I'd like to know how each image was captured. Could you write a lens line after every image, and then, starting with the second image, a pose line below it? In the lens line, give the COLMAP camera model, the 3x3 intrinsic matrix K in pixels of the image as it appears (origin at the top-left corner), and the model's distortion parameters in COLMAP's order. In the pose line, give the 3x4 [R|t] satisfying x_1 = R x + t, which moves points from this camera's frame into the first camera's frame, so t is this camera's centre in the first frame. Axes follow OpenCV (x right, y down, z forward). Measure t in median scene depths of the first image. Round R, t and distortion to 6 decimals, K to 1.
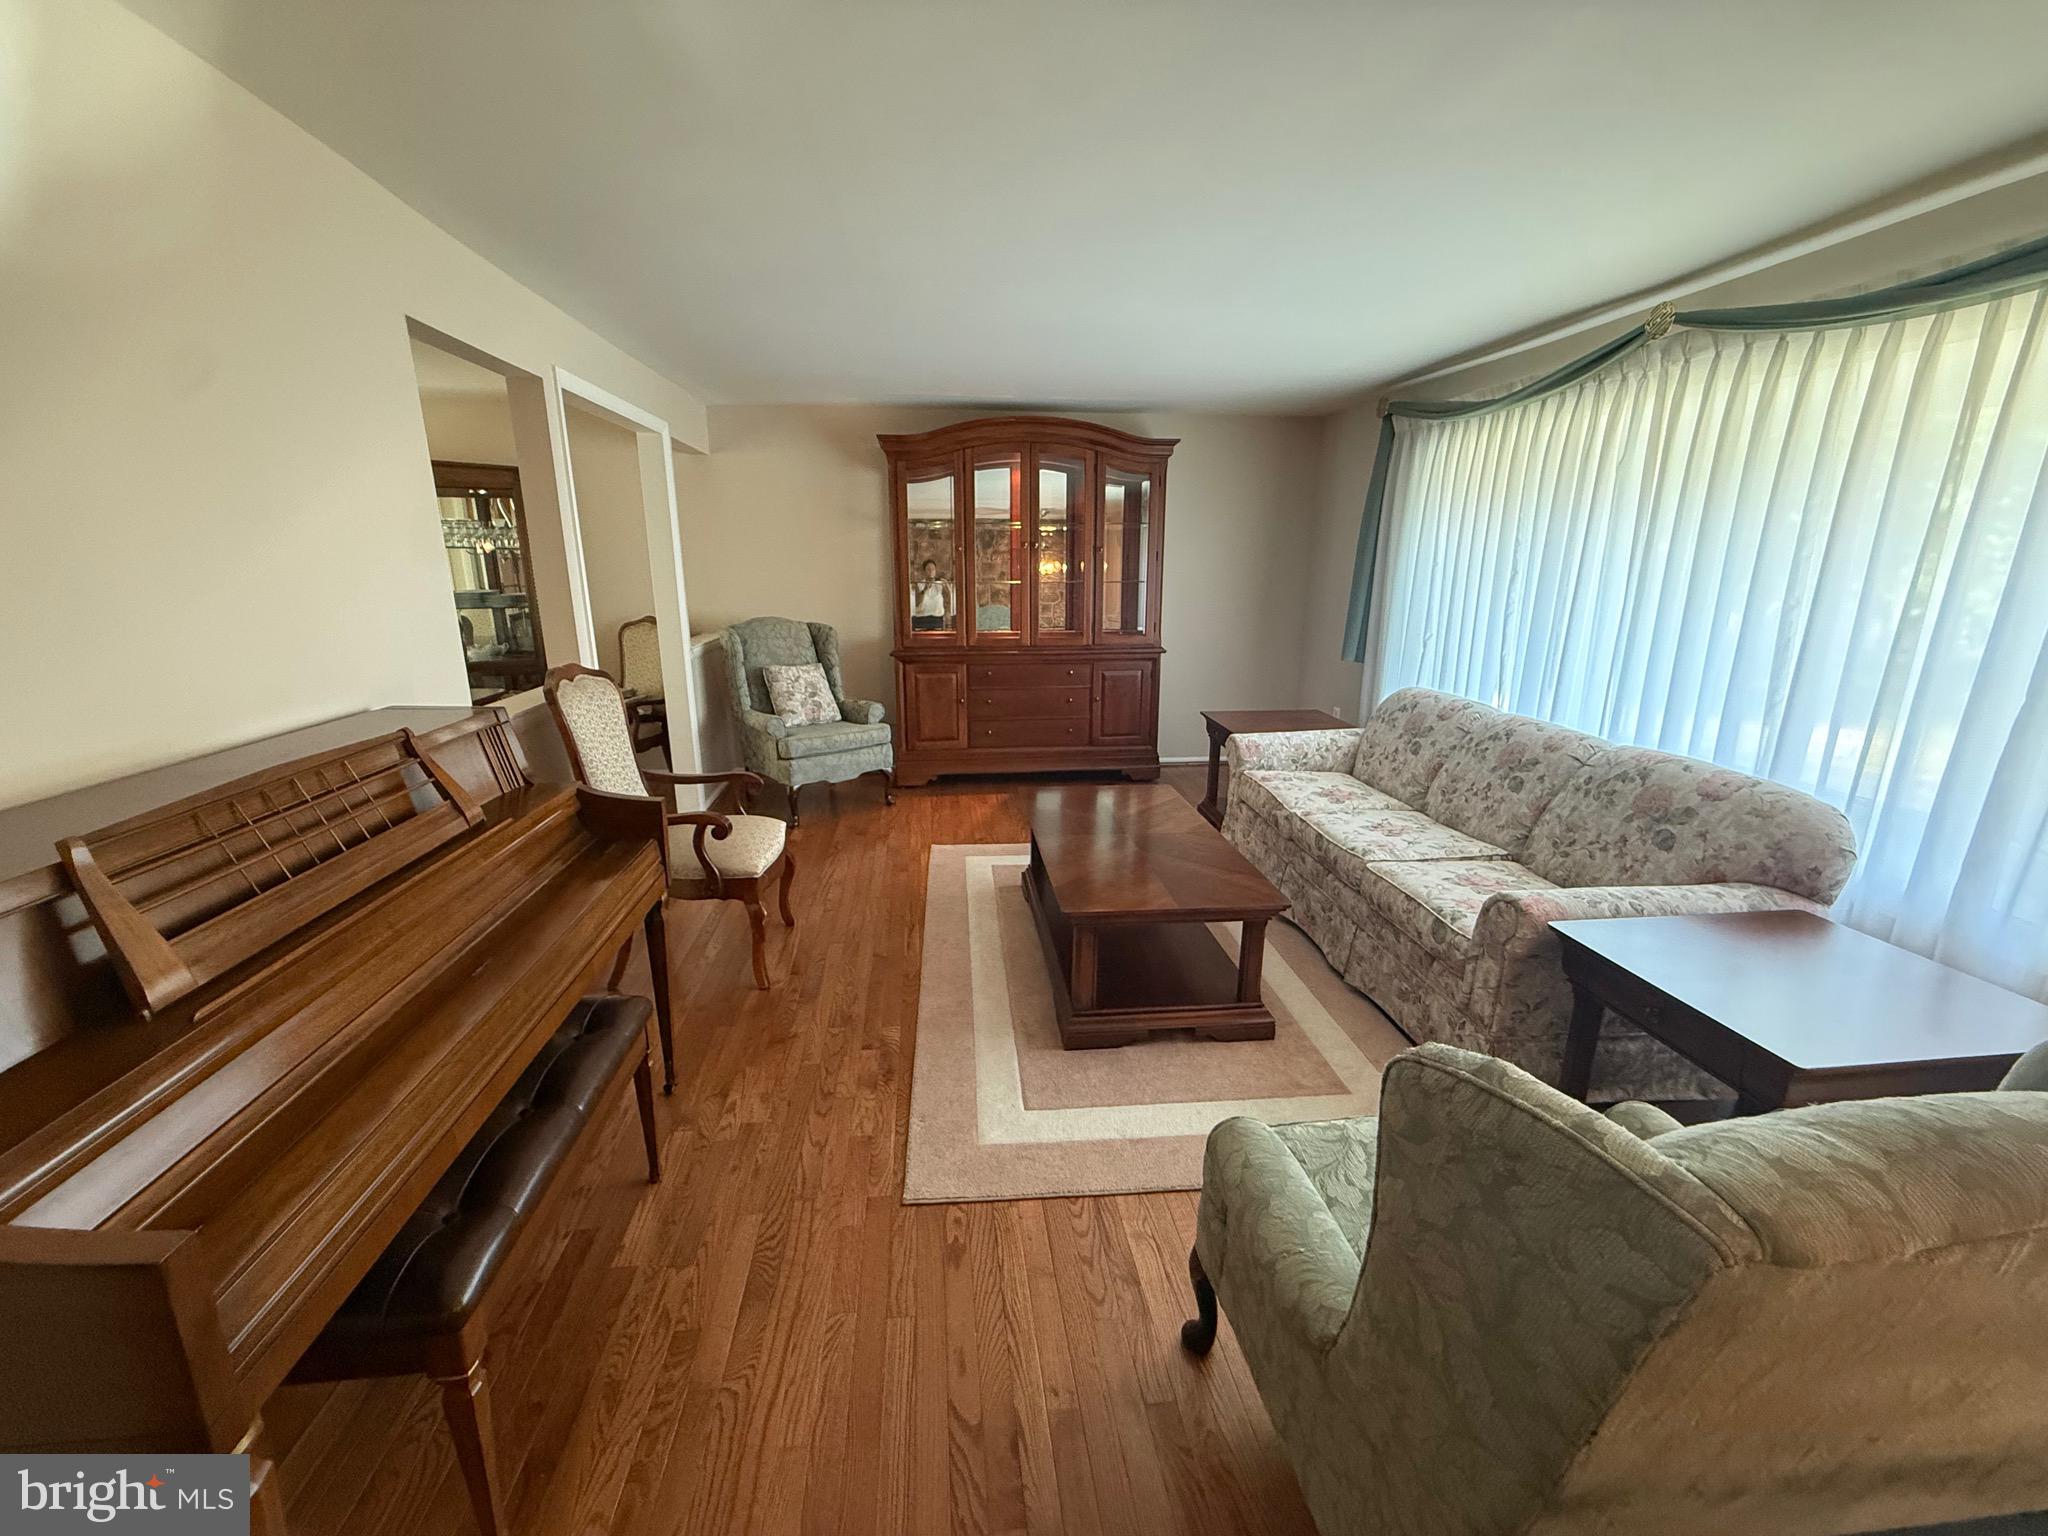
lens RADIAL K [[819.5, 0, 1025.7], [0, 819.5, 773.0], [0, 0, 1]] dist [-0.001540, 0.000575]
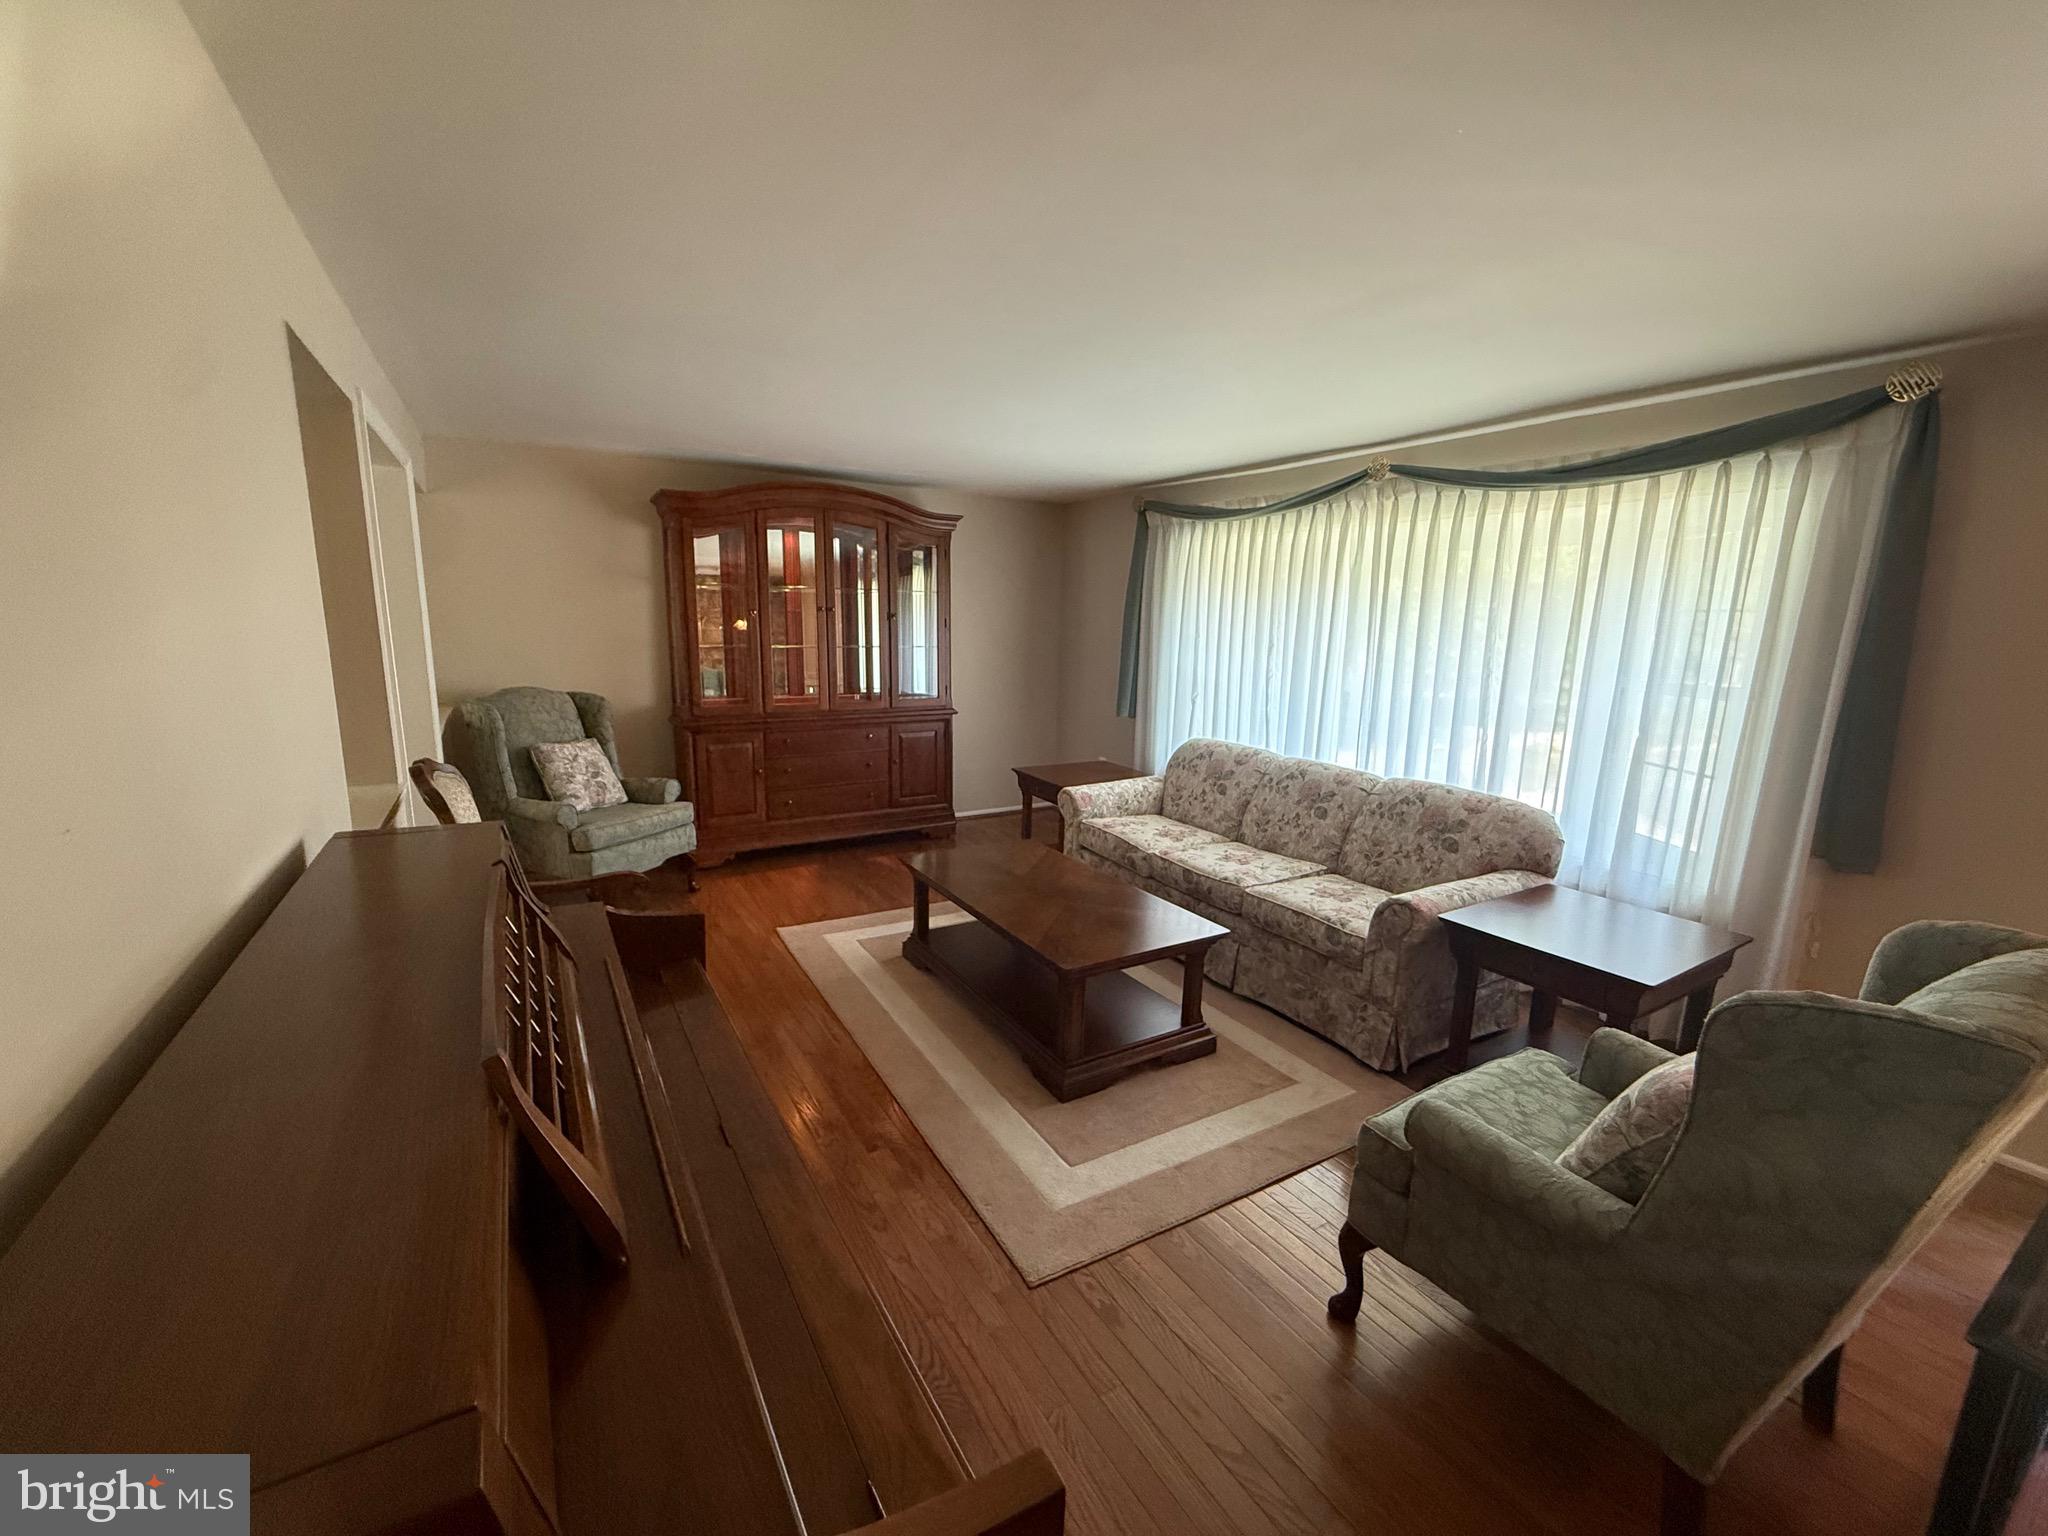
lens RADIAL K [[819.5, 0, 1025.7], [0, 819.5, 770.8], [0, 0, 1]] dist [-0.001540, 0.000575]
pose [[0.905480, -0.060267, 0.420087, -0.275856], [0.087406, 0.995127, -0.045635, -0.026529], [-0.415290, 0.078040, 0.906335, 0.028691]]
